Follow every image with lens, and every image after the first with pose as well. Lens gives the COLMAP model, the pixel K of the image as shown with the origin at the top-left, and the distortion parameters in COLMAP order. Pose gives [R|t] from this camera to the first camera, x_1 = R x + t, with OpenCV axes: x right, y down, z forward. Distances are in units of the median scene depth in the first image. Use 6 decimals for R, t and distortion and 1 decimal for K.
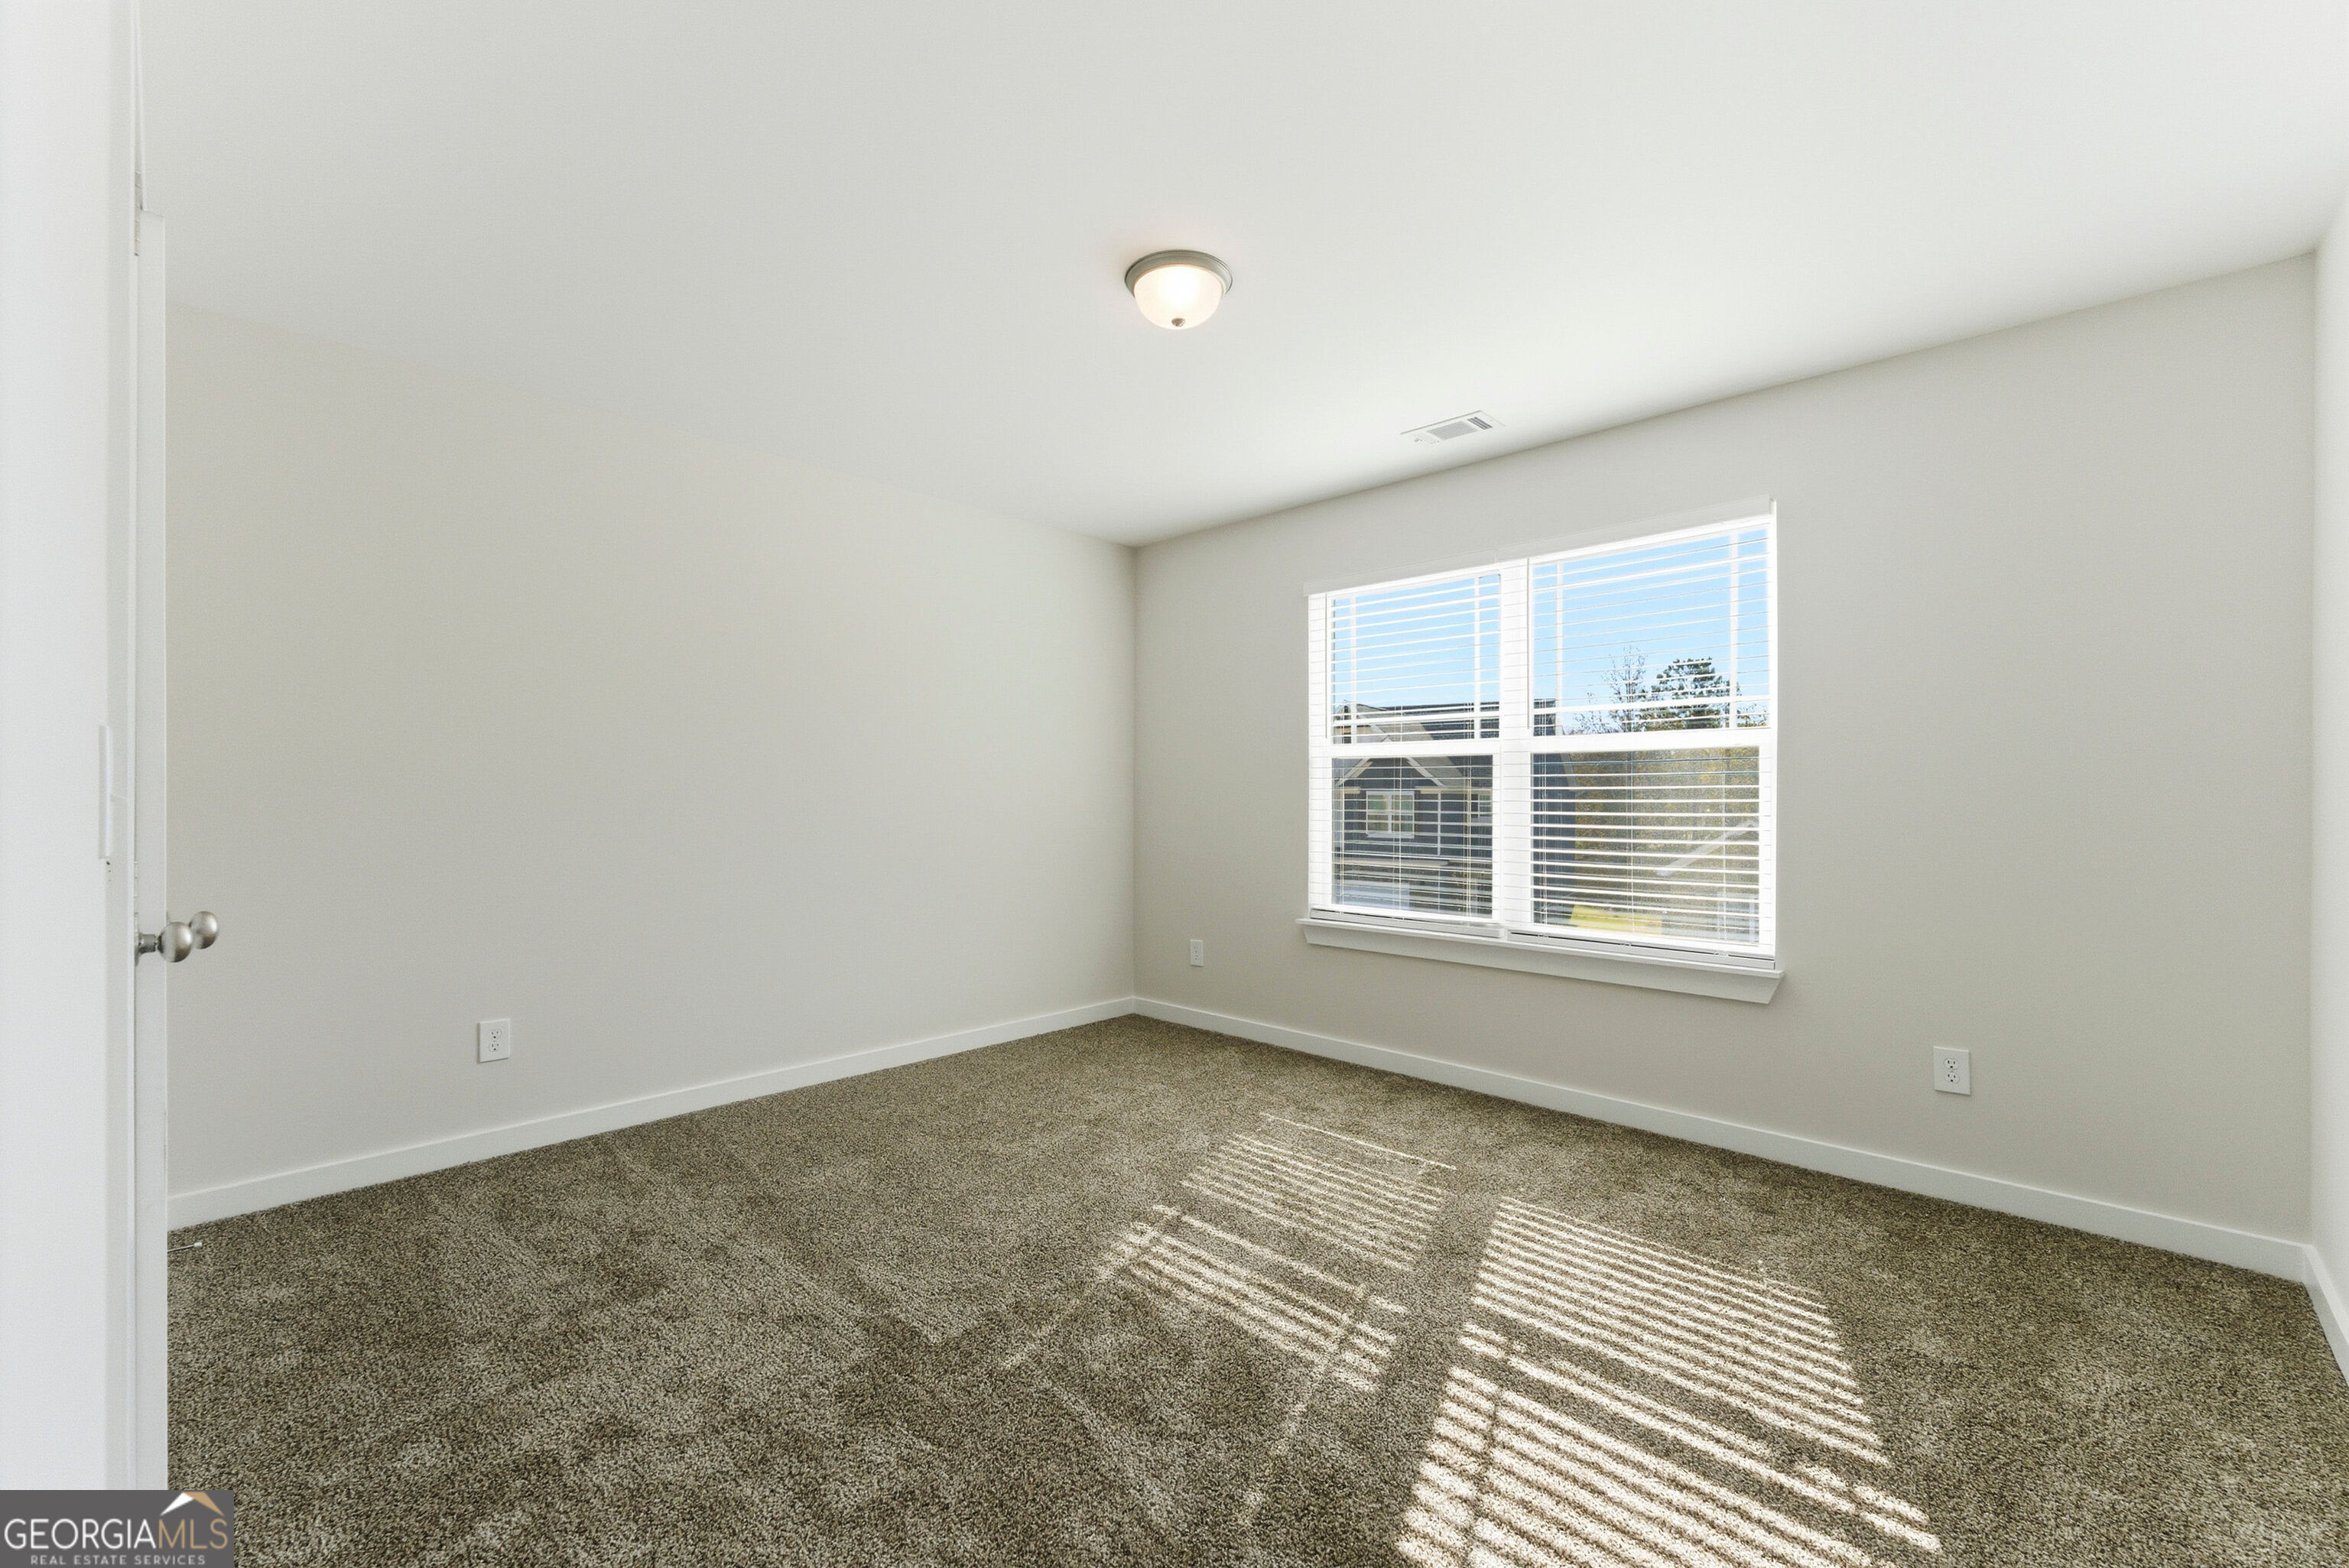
lens RADIAL K [[965.8, 0, 1175.5], [0, 965.8, 799.3], [0, 0, 1]] dist [-0.000298, 0.000069]
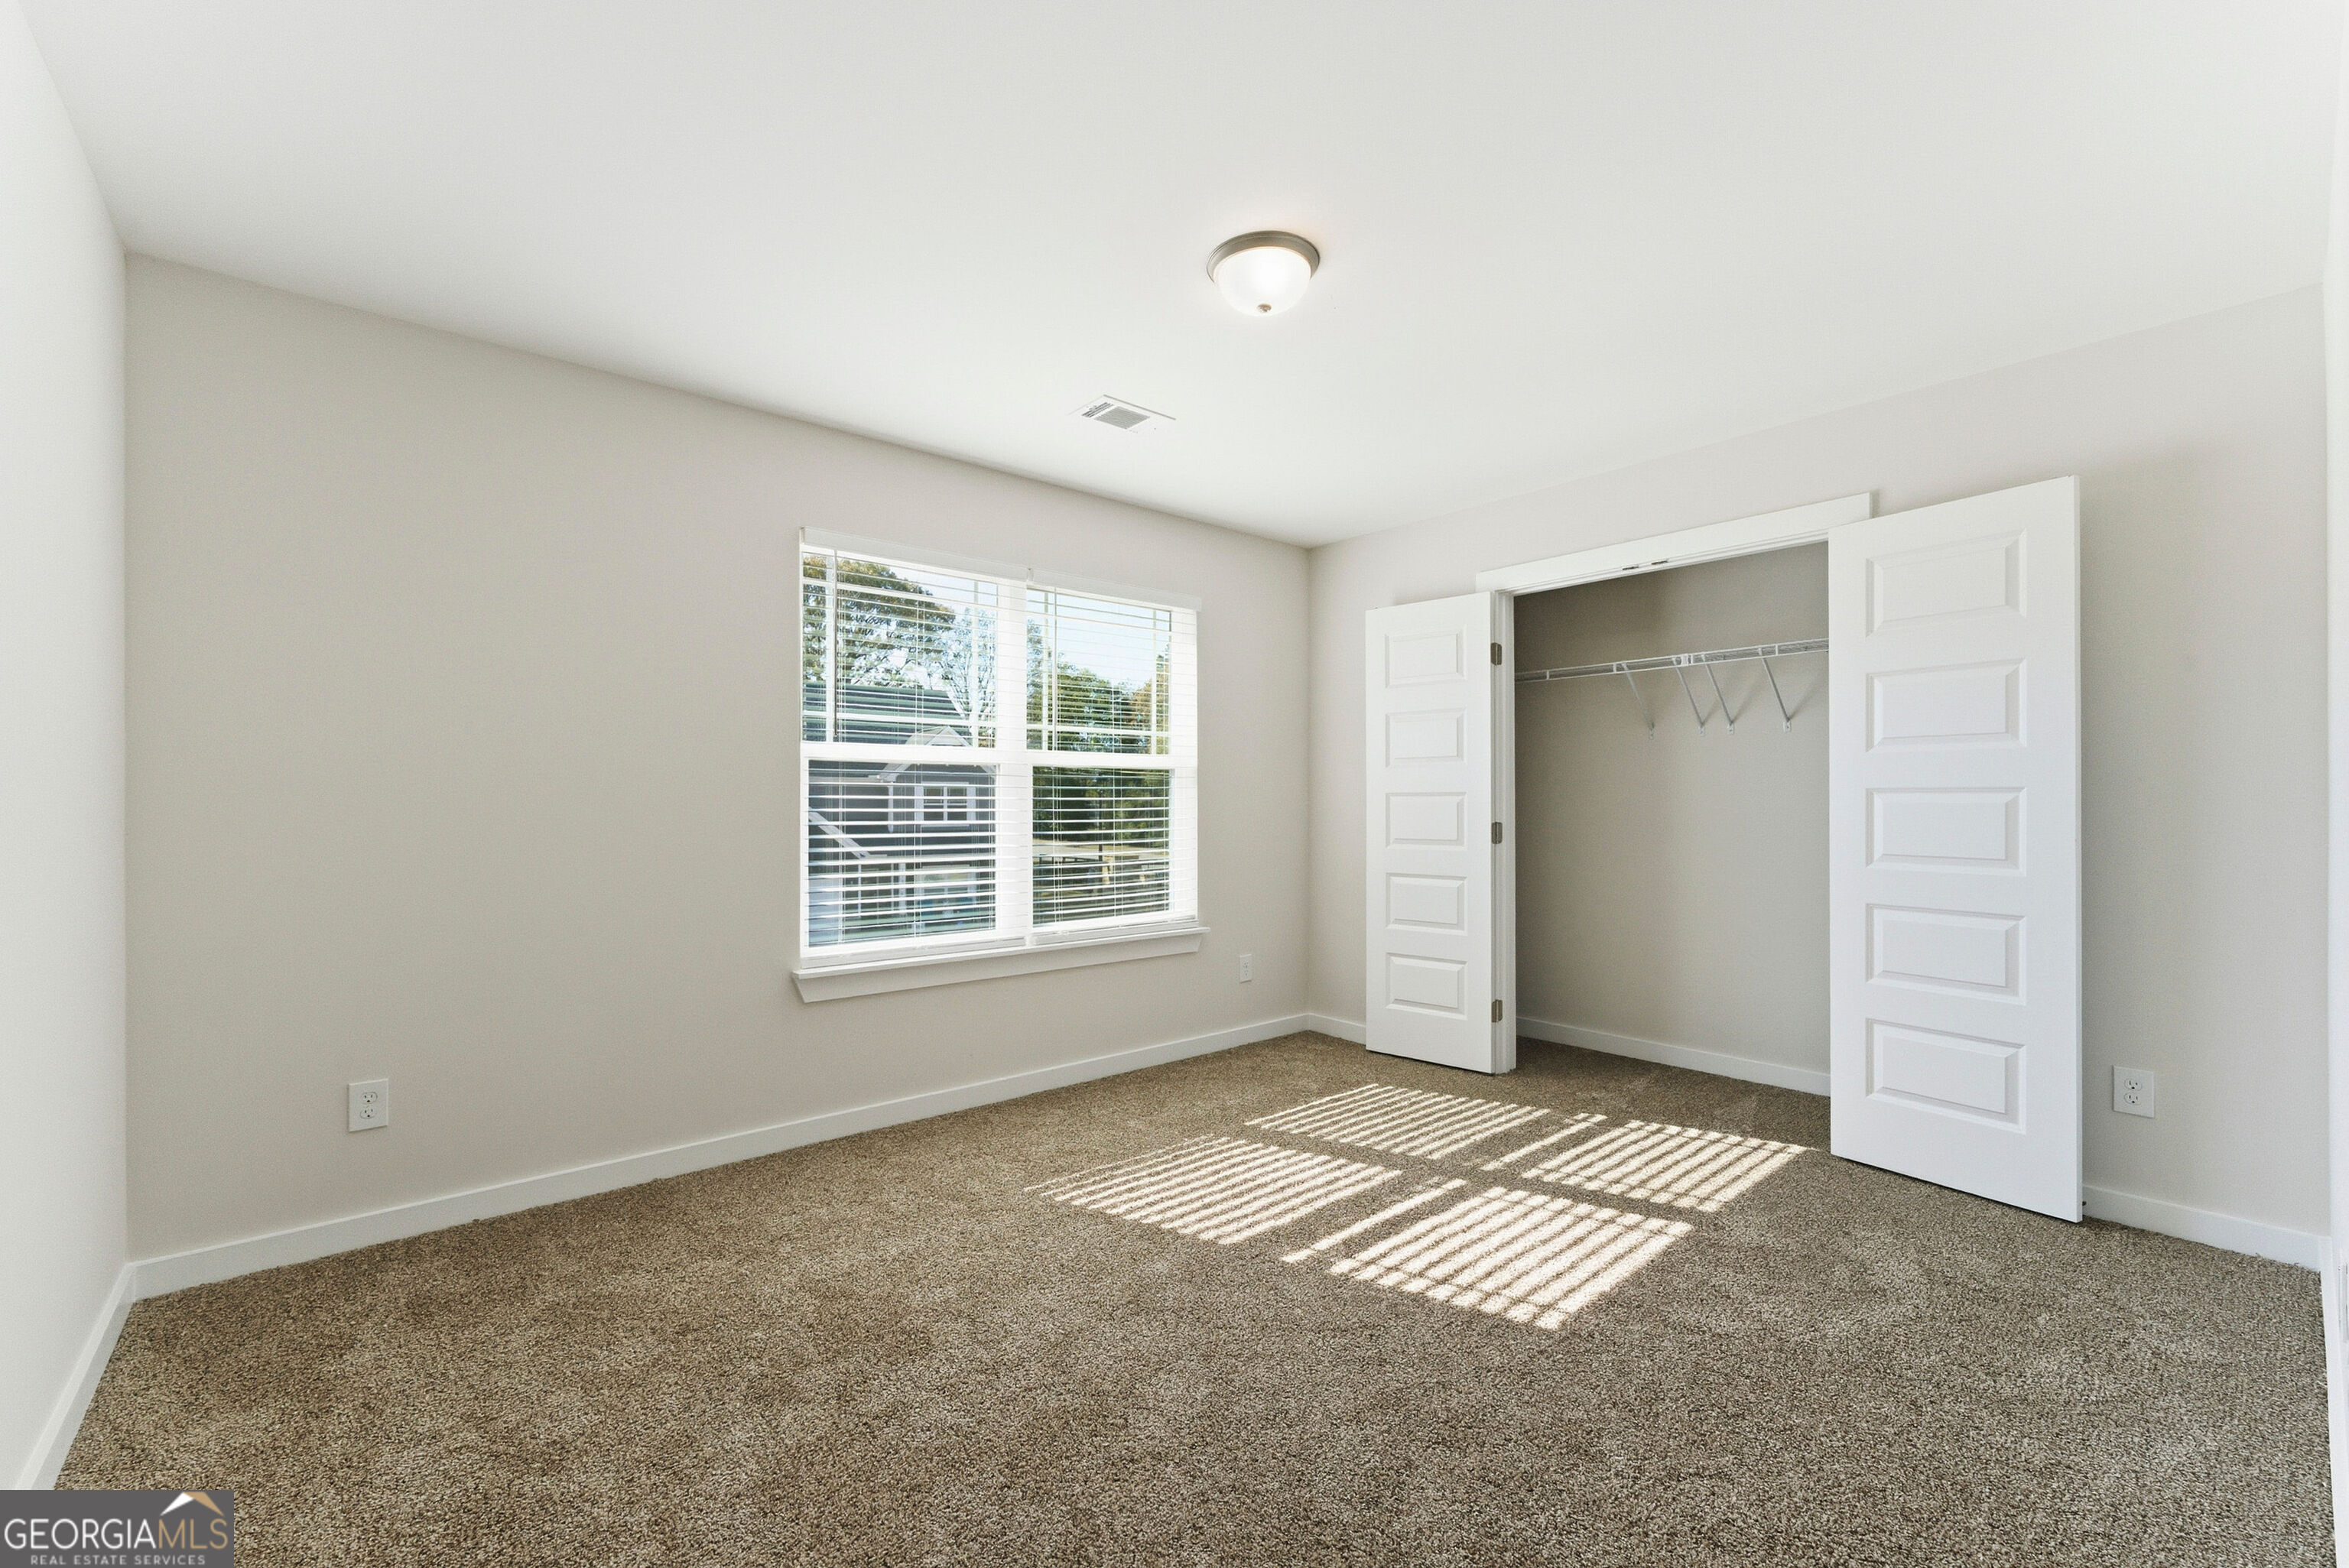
lens RADIAL K [[965.8, 0, 1175.5], [0, 965.8, 799.3], [0, 0, 1]] dist [-0.000298, 0.000069]
pose [[0.090565, 0.000252, 0.995891, -0.770916], [0.008432, 0.999964, -0.001020, -0.008733], [-0.995855, 0.008489, 0.090560, 0.836980]]
